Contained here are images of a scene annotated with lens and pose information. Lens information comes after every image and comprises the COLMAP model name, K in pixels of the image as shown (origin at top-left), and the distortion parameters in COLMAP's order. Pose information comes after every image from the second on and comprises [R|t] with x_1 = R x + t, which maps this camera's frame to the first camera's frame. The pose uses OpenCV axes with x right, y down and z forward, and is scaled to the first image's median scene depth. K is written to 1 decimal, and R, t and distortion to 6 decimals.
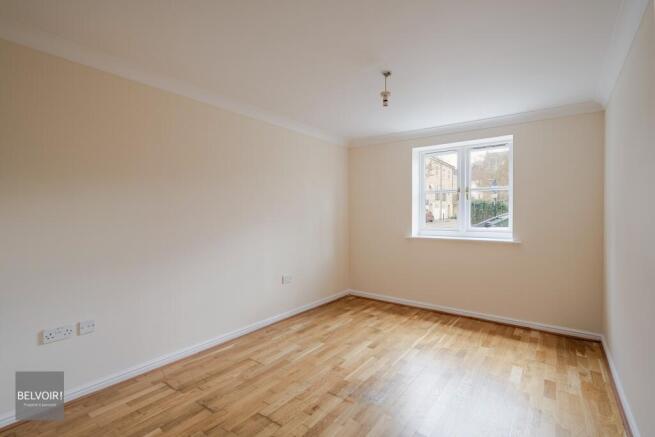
lens RADIAL K [[288.7, 0, 341.5], [0, 288.7, 216.1], [0, 0, 1]] dist [0.003234, 0.000460]
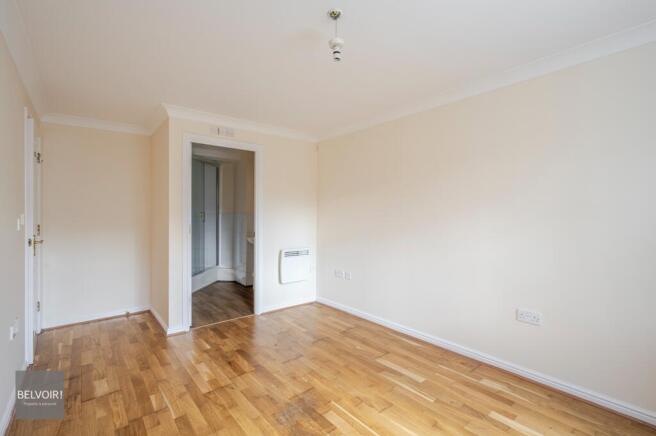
lens RADIAL K [[289.1, 0, 326.2], [0, 289.1, 215.0], [0, 0, 1]] dist [0.003234, 0.000460]
pose [[-0.214620, 0.001689, -0.976696, 0.774939], [-0.010286, 0.999939, 0.003990, -0.007935], [0.976644, 0.010903, -0.214589, 1.027710]]
